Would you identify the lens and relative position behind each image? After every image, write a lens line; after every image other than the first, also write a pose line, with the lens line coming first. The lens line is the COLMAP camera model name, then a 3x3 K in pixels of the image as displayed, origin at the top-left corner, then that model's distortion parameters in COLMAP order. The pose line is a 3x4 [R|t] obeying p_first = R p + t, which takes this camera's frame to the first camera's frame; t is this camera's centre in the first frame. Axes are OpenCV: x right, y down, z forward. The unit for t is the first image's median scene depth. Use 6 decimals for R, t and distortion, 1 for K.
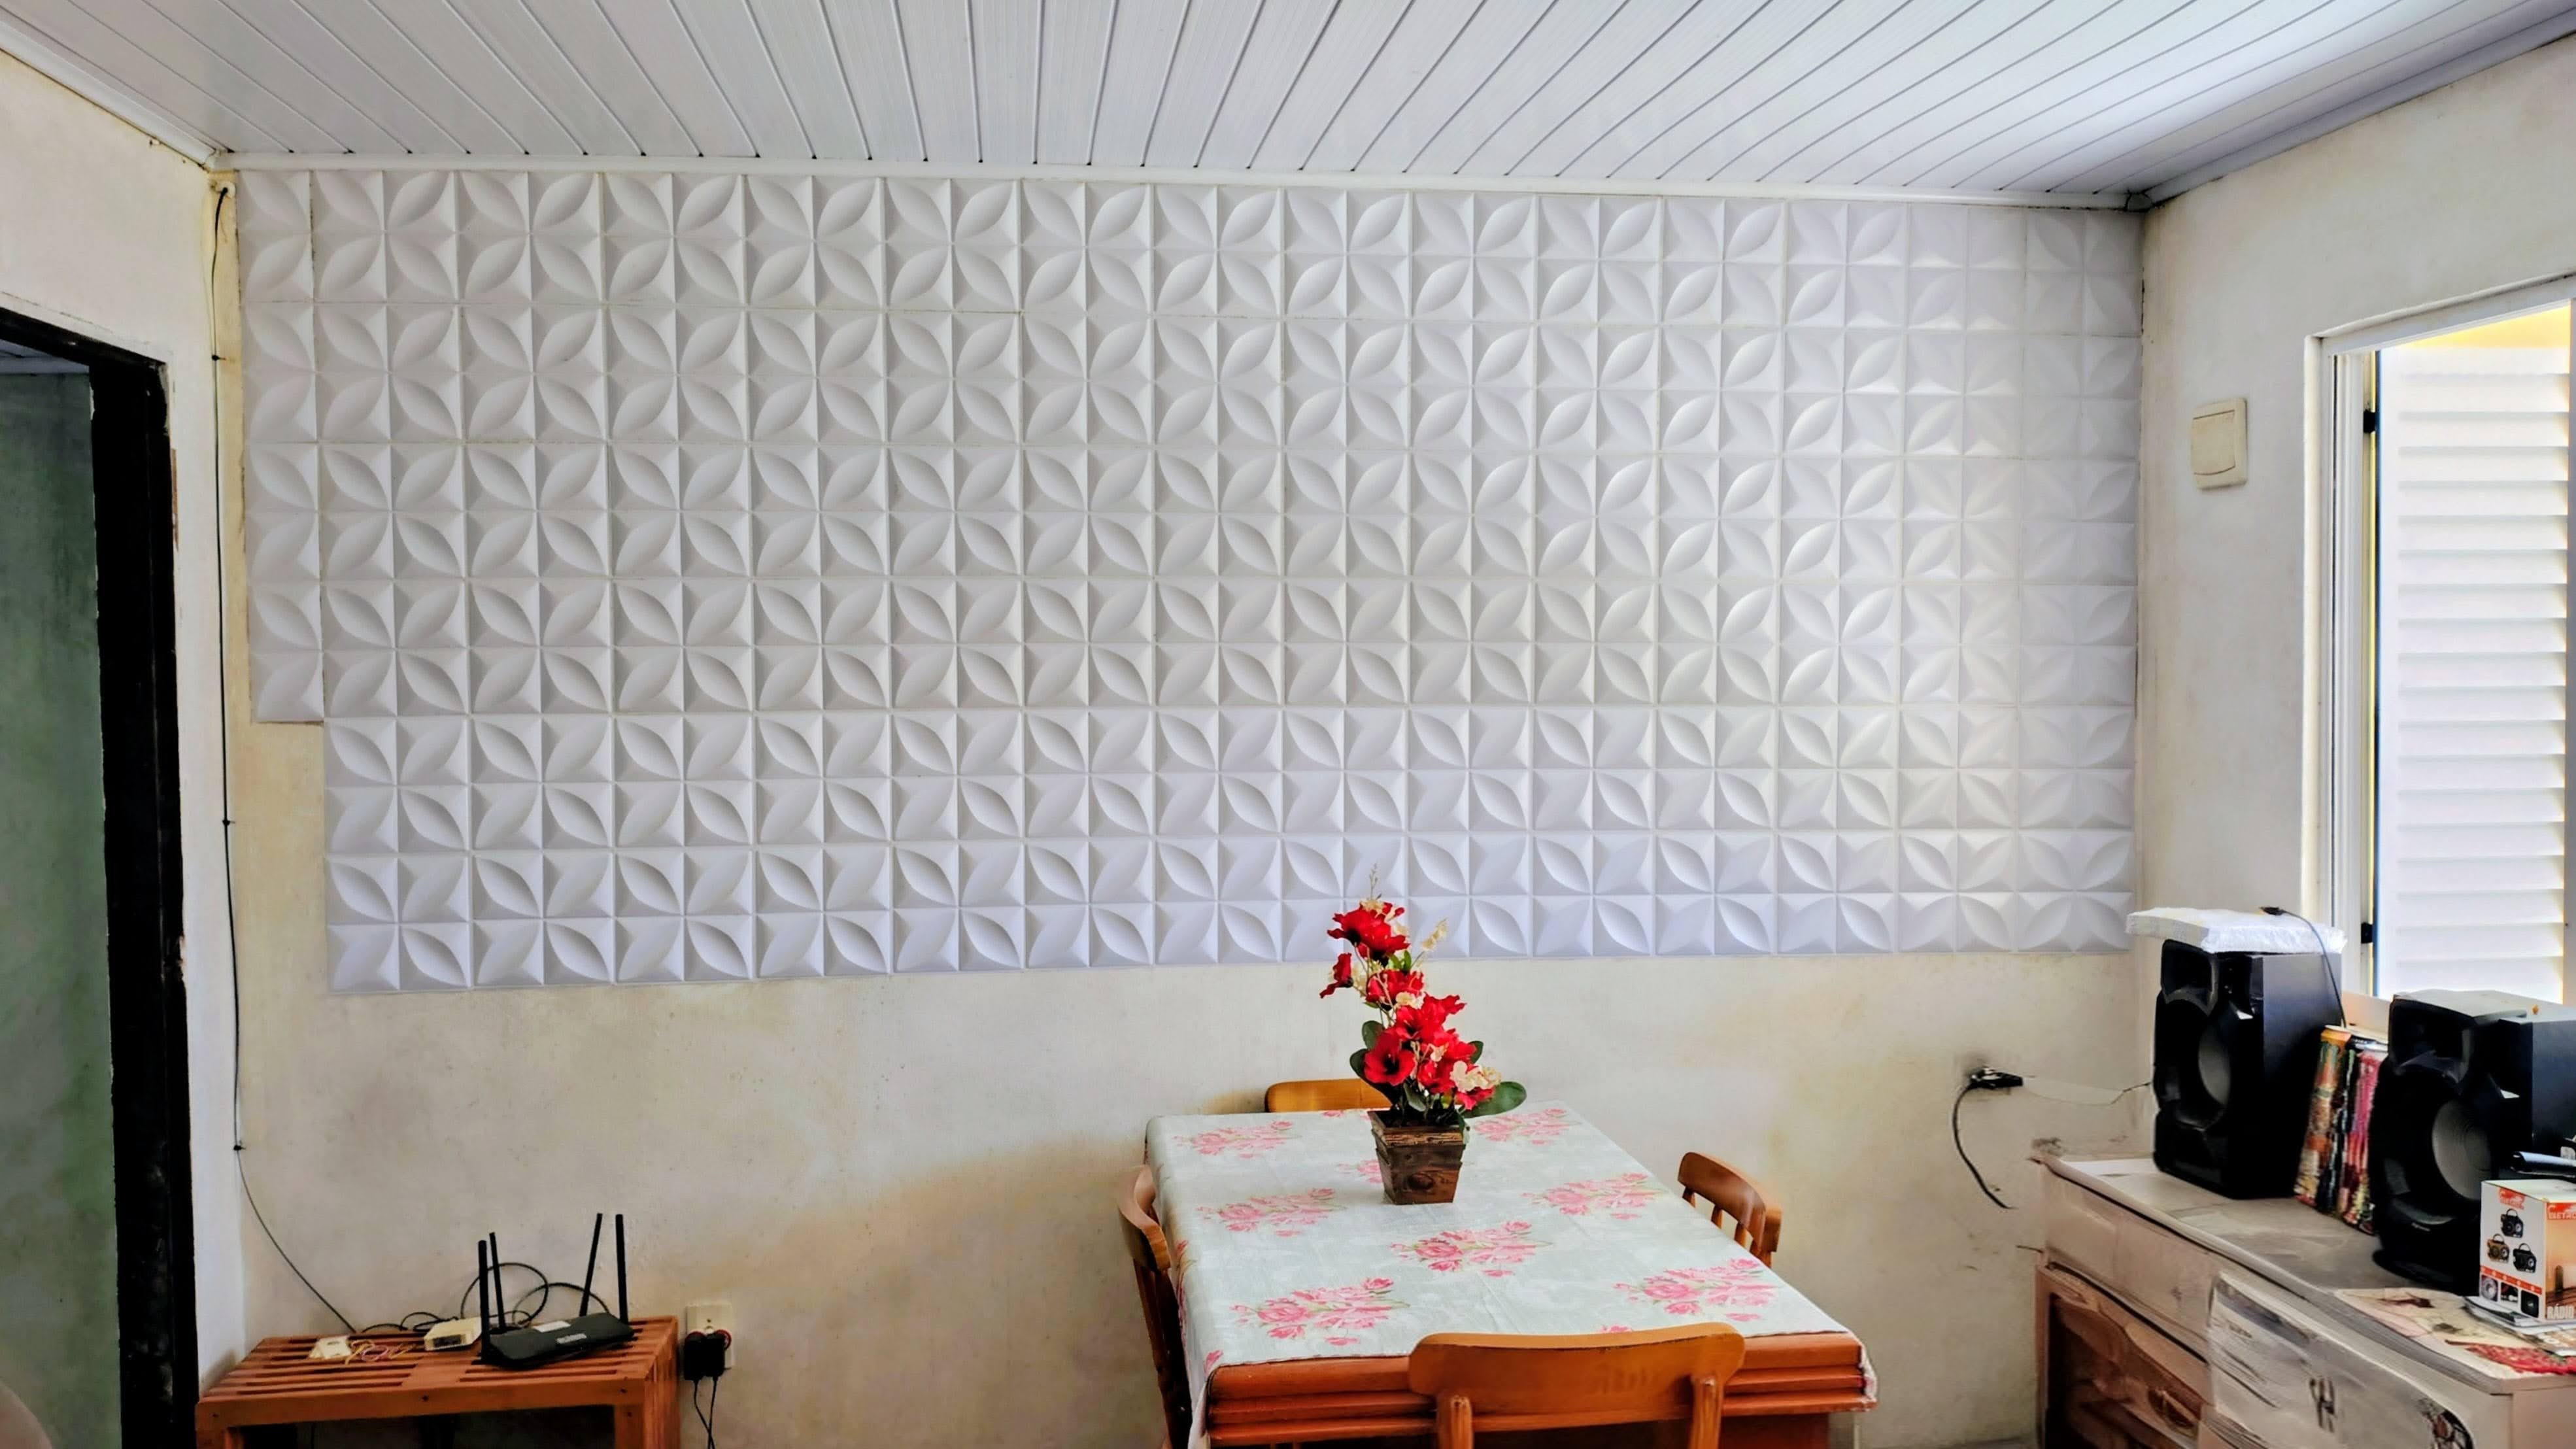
lens RADIAL K [[1857.4, 0, 1290.4], [0, 1857.4, 804.5], [0, 0, 1]] dist [0.074195, -0.097537]
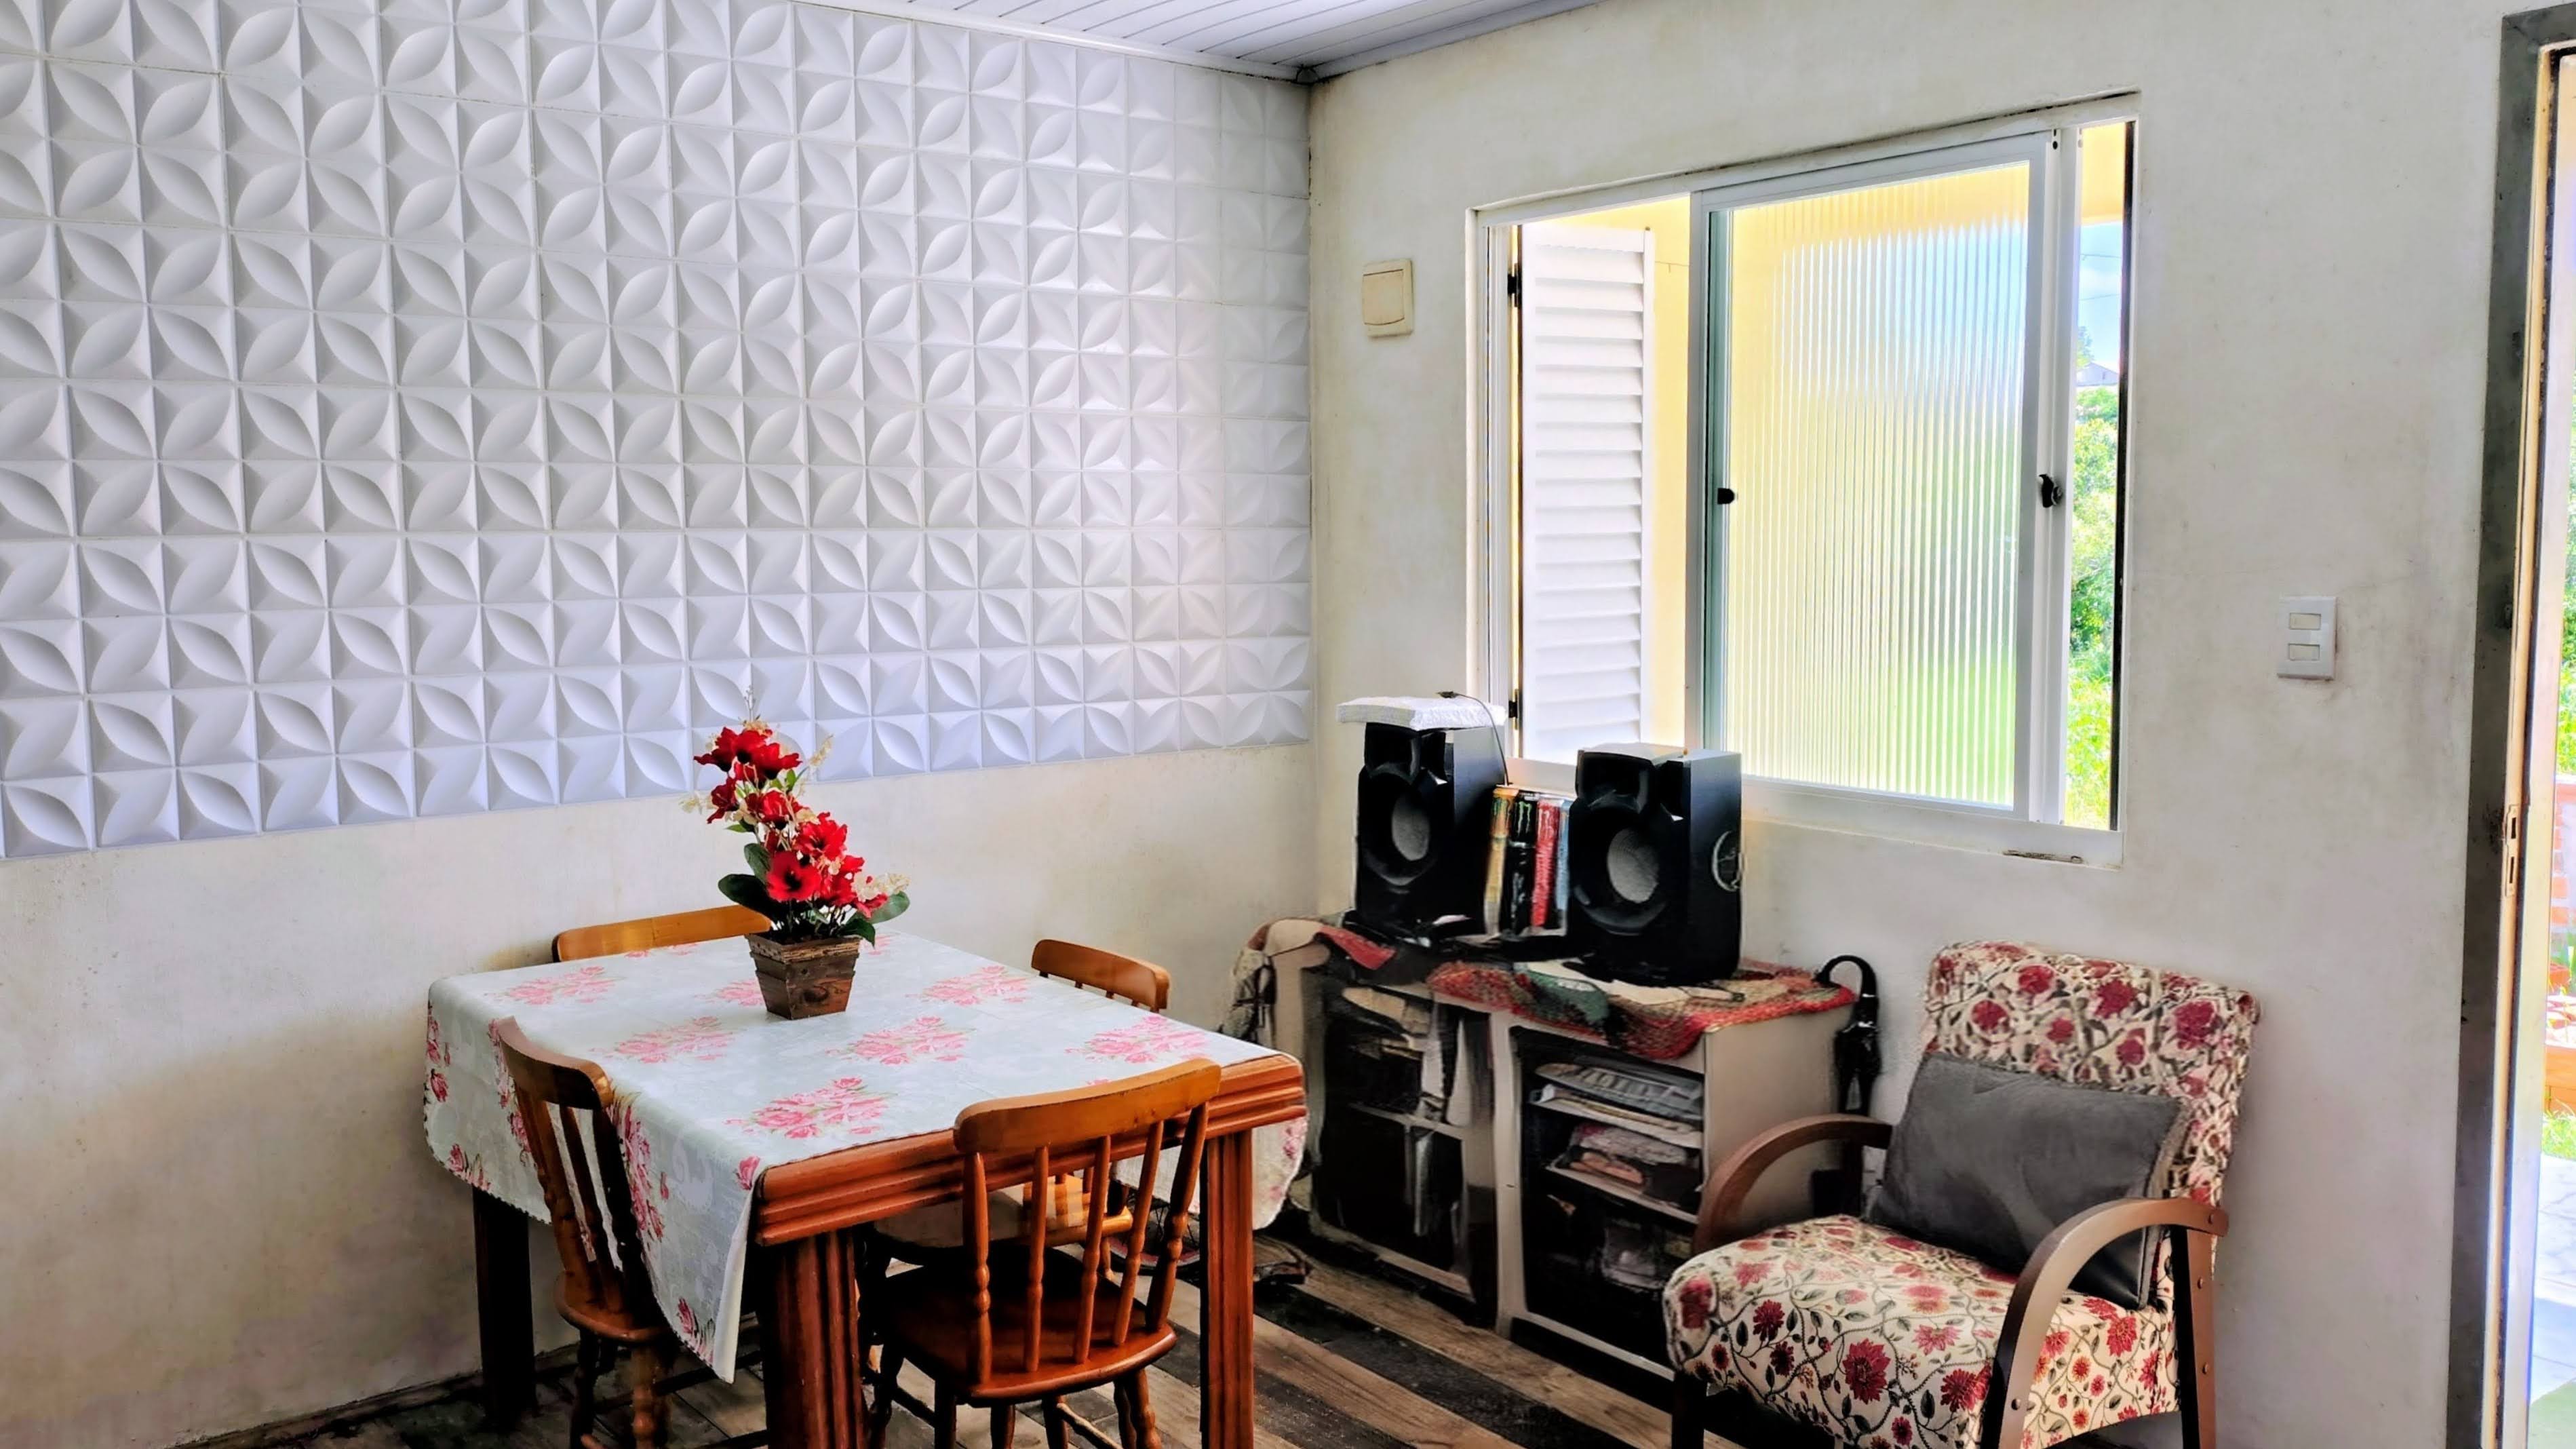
lens RADIAL K [[1857.5, 0, 1290.4], [0, 1857.5, 804.5], [0, 0, 1]] dist [0.074195, -0.097537]
pose [[0.883372, -0.076591, 0.462373, -0.120792], [0.033884, 0.994412, 0.099985, 0.002205], [-0.467447, -0.072656, 0.881030, -0.019334]]
